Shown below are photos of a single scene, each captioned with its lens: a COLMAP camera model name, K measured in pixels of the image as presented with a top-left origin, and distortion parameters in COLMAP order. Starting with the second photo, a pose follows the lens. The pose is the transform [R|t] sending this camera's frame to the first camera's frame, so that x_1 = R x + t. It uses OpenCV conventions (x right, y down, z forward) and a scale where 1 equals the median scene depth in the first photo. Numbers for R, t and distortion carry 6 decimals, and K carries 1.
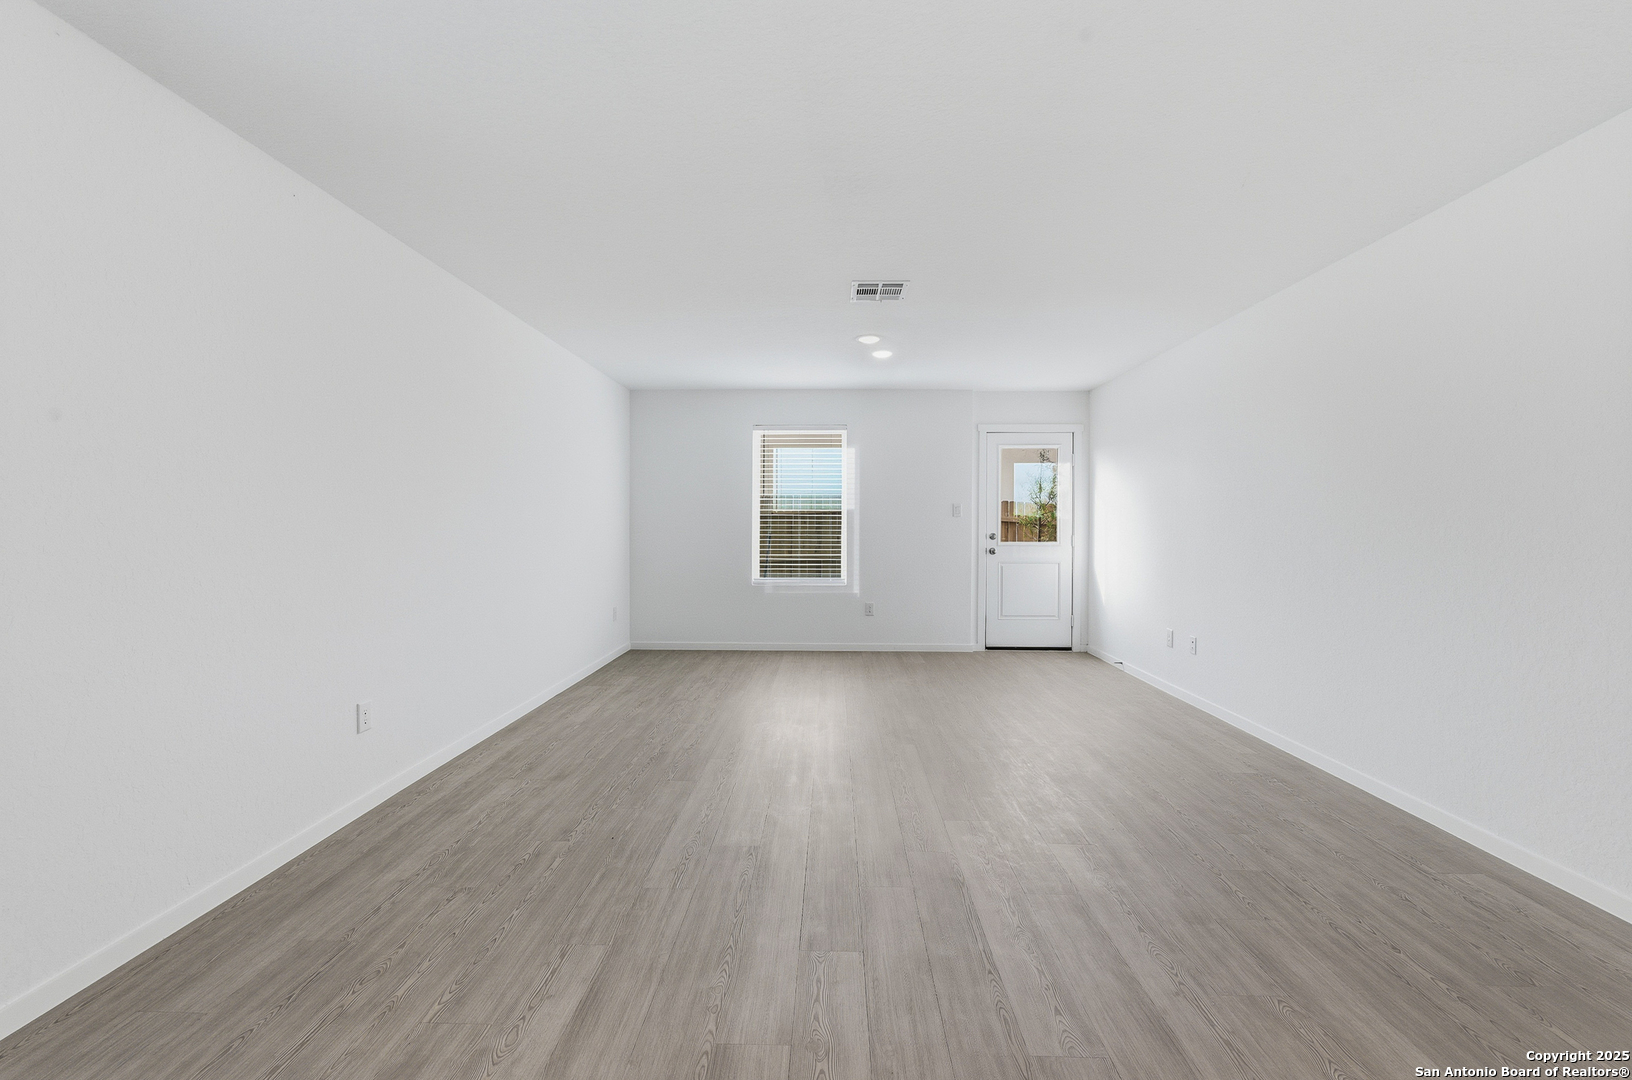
lens RADIAL K [[679.0, 0, 813.2], [0, 679.0, 532.9], [0, 0, 1]] dist [-0.001403, -0.000300]
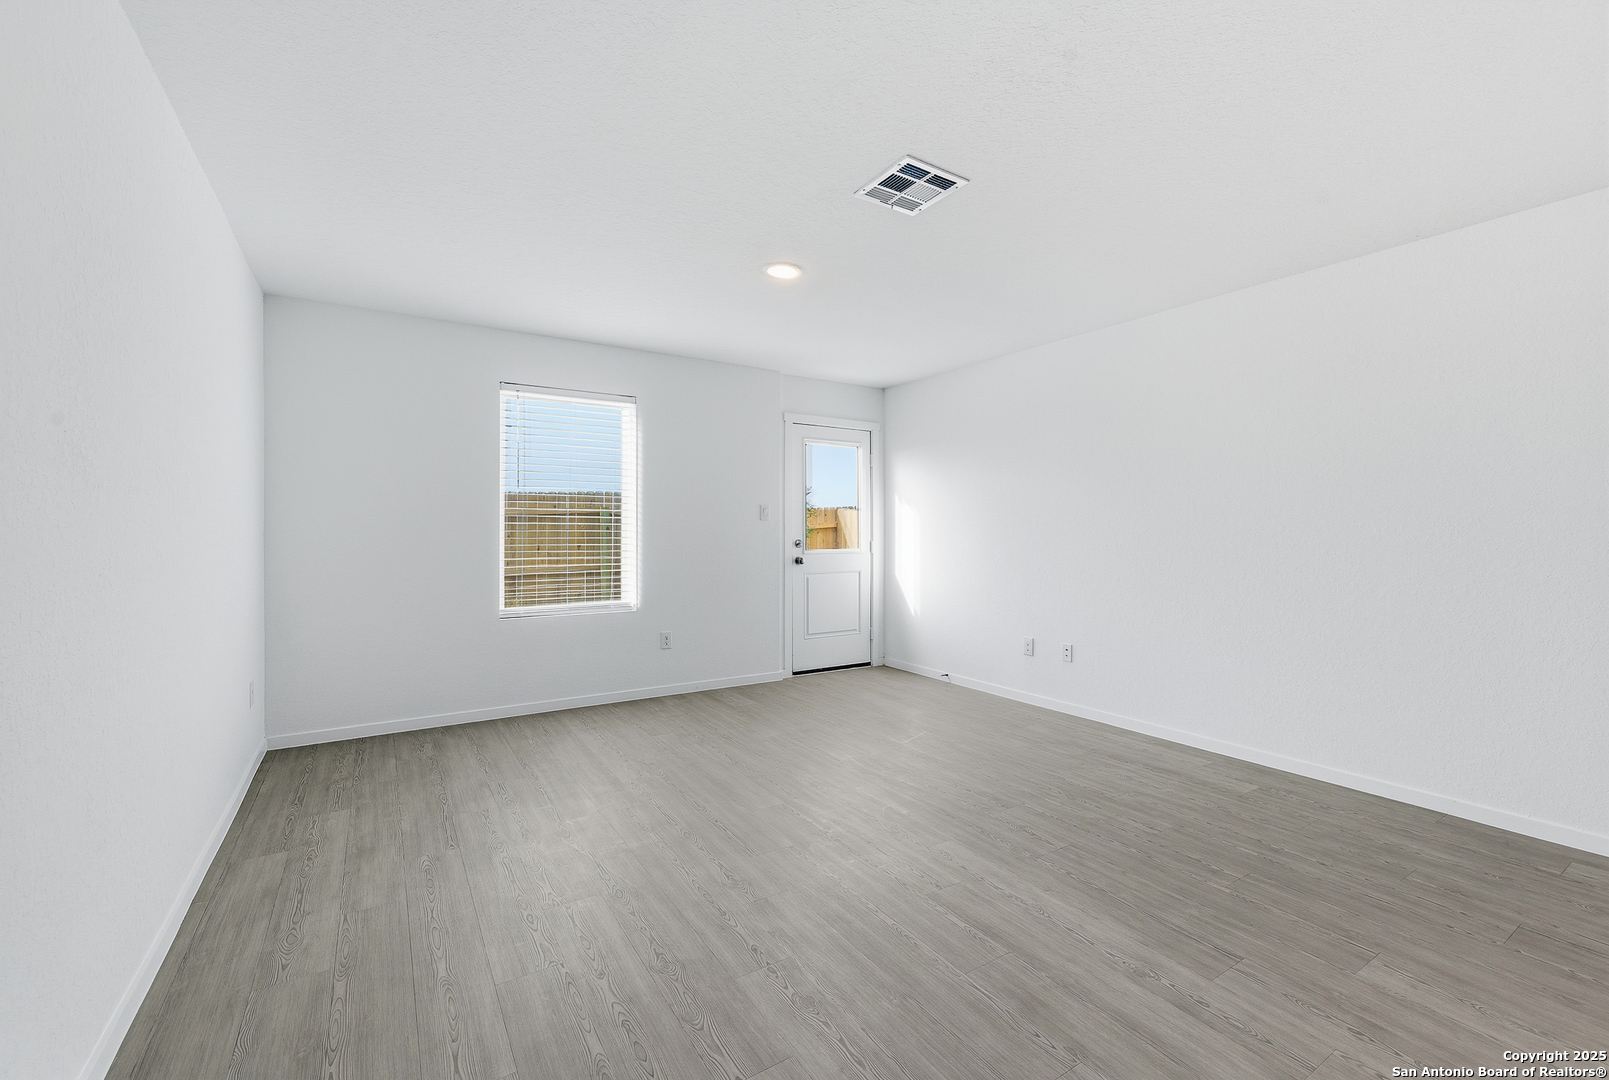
lens RADIAL K [[673.8, 0, 801.5], [0, 673.8, 525.8], [0, 0, 1]] dist [-0.000884, -0.000149]
pose [[0.829567, 0.003689, 0.558395, -0.410121], [0.006655, 0.999842, -0.016492, -0.005794], [-0.558367, 0.017398, 0.829411, 0.551518]]
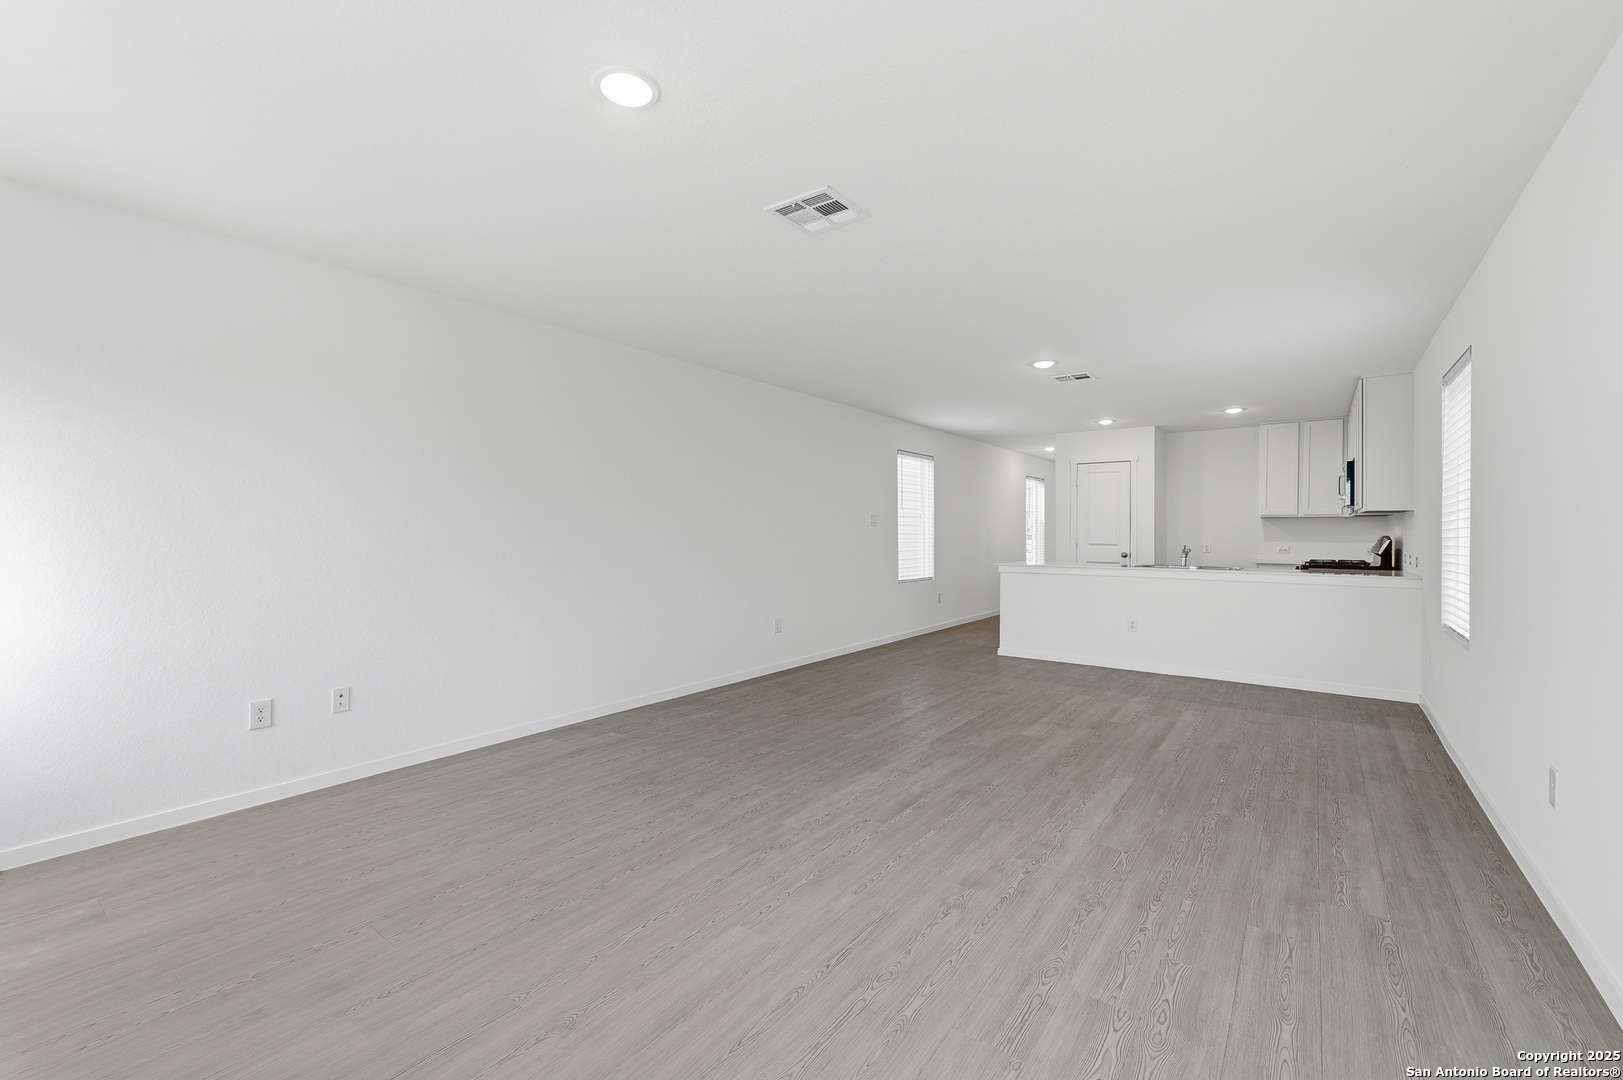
lens RADIAL K [[668.7, 0, 813.4], [0, 668.7, 531.5], [0, 0, 1]] dist [0.000295, -0.000064]
pose [[-0.818353, -0.002245, 0.574712, -0.343465], [0.003309, 0.999957, 0.008617, -0.023447], [-0.574707, 0.008953, -0.818311, 1.751353]]
